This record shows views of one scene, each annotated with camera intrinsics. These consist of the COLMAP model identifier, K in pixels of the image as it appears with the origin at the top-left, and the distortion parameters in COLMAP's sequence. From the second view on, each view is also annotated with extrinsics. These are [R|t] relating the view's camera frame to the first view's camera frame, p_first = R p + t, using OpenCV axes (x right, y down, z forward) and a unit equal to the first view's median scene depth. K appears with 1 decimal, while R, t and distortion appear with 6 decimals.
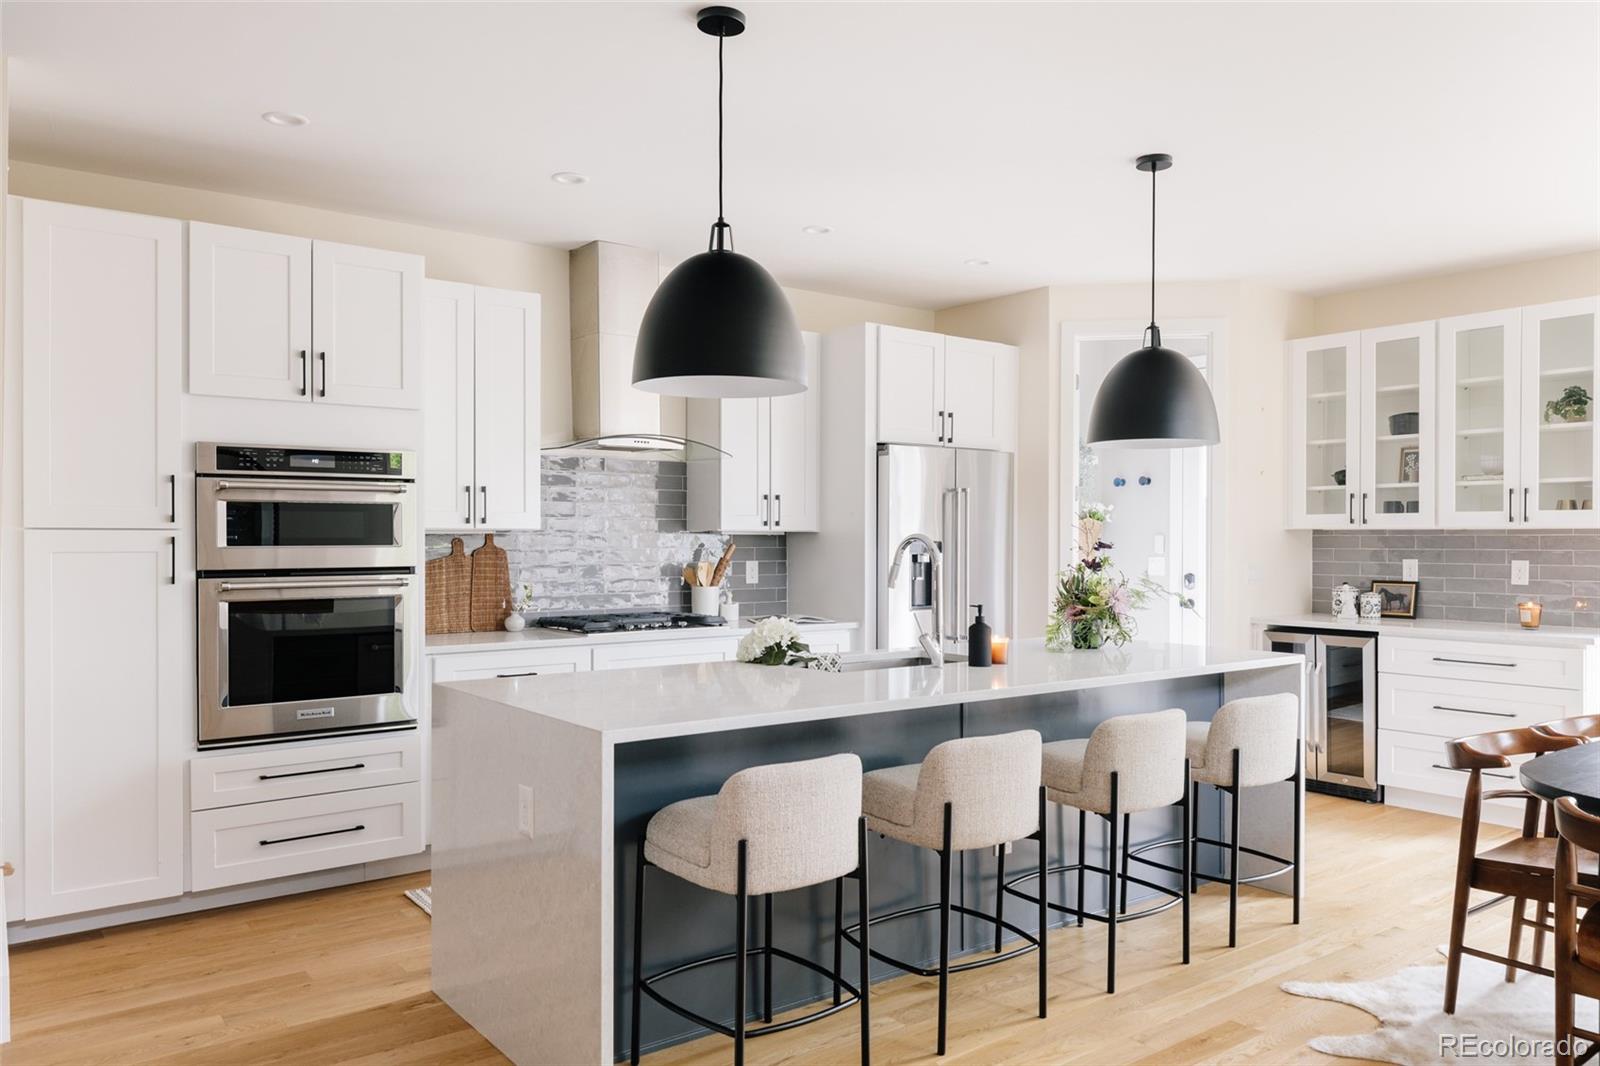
lens RADIAL K [[1144.4, 0, 809.3], [0, 1144.4, 541.7], [0, 0, 1]] dist [-0.004761, -0.007581]
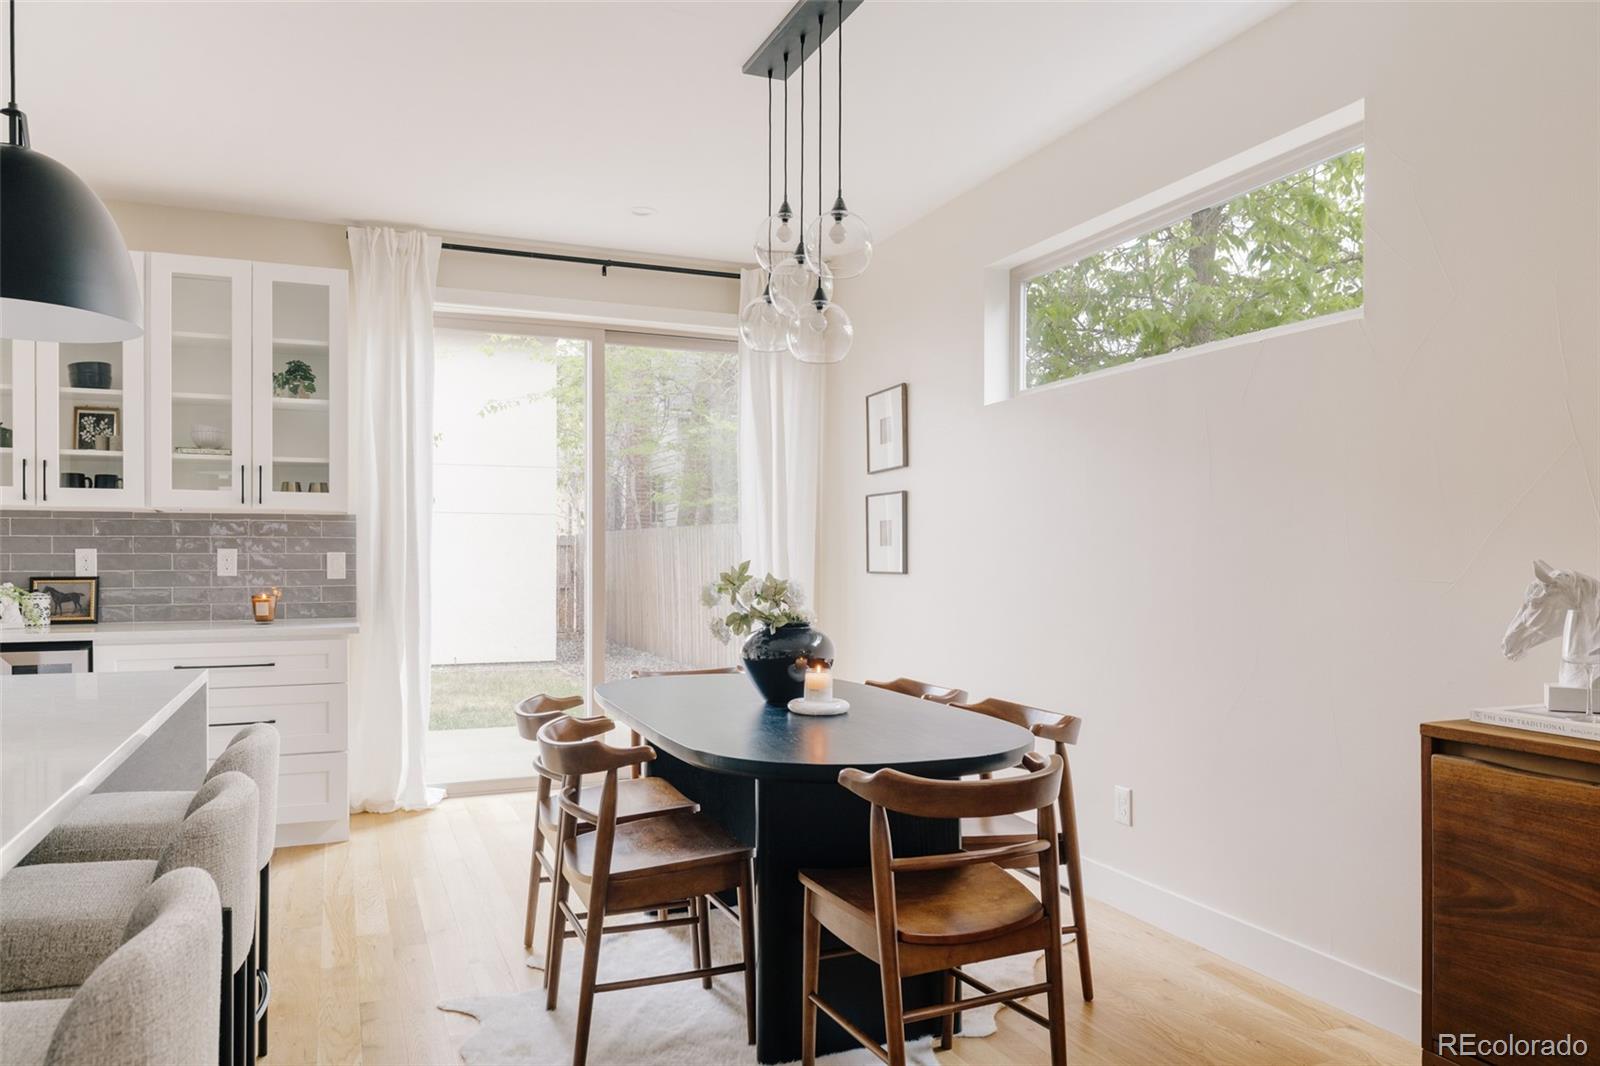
lens RADIAL K [[1117.2, 0, 796.3], [0, 1117.2, 564.4], [0, 0, 1]] dist [-0.001363, -0.001410]
pose [[0.257832, -0.008412, 0.966153, -0.101695], [0.001246, 0.999964, 0.008374, 0.021872], [-0.966189, -0.000955, 0.257833, 0.349603]]
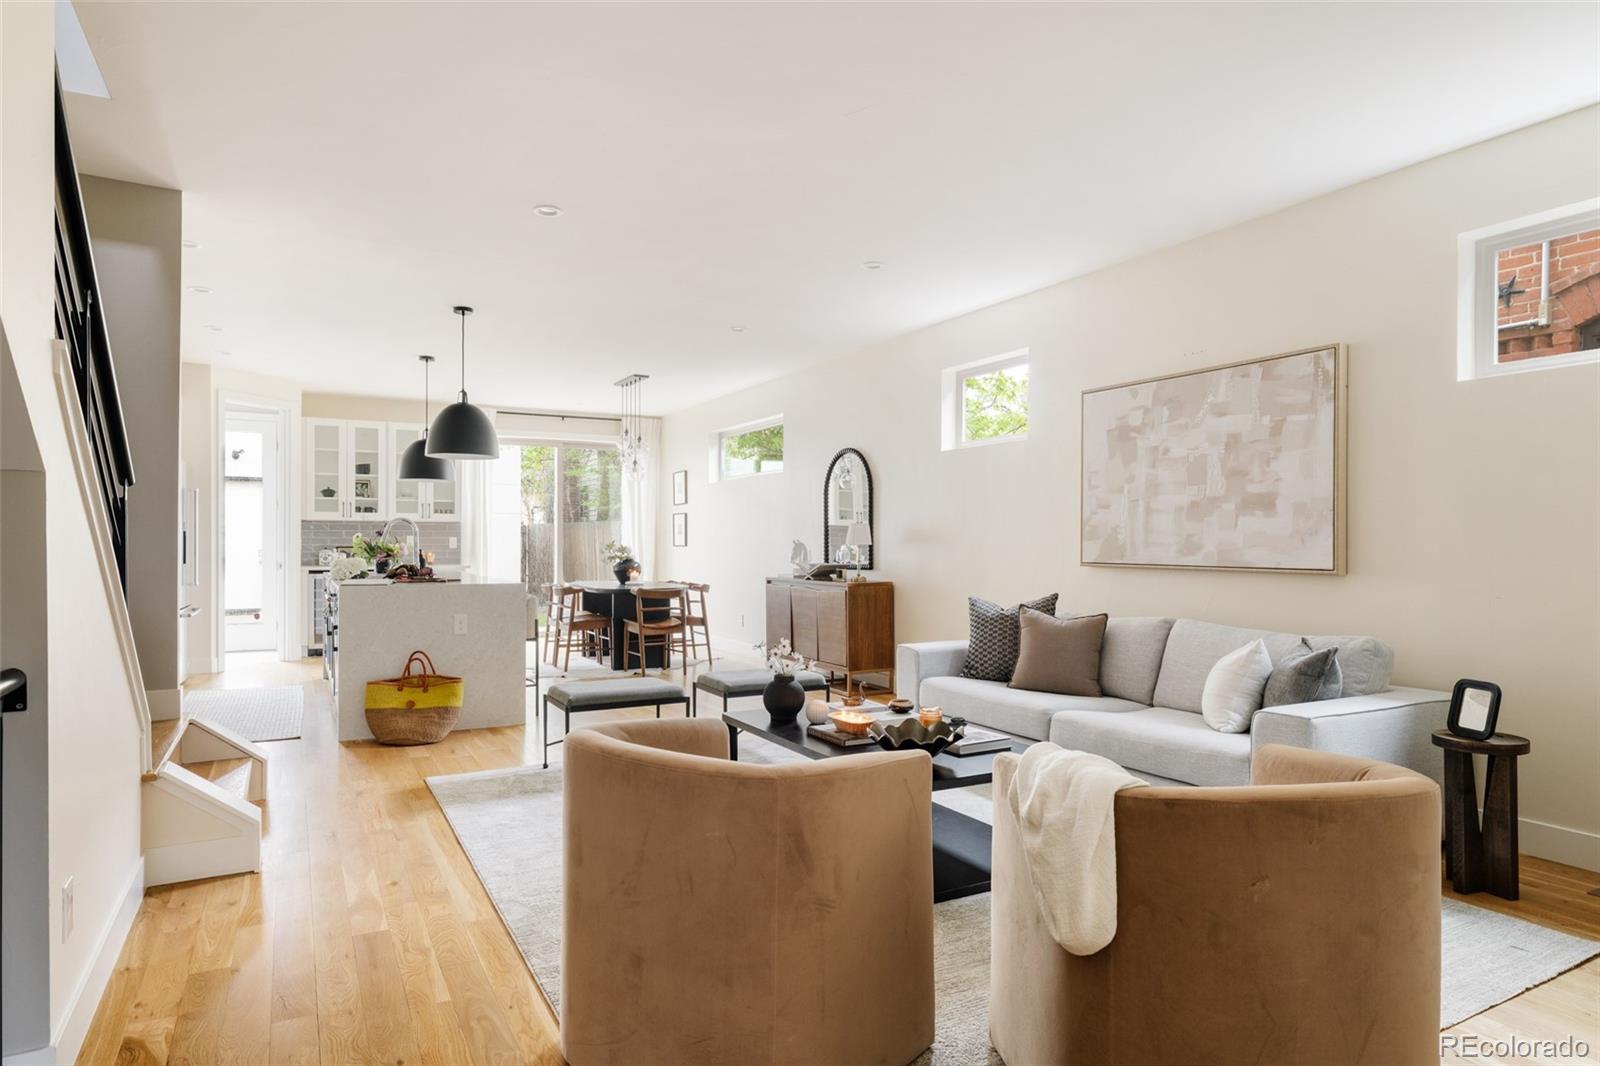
lens RADIAL K [[907.0, 0, 796.1], [0, 907.0, 544.8], [0, 0, 1]] dist [-0.010986, 0.000026]
pose [[0.152840, -0.005600, 0.988235, -1.003368], [-0.000305, 0.999984, 0.005713, 0.023690], [-0.988251, -0.001175, 0.152836, -0.009203]]
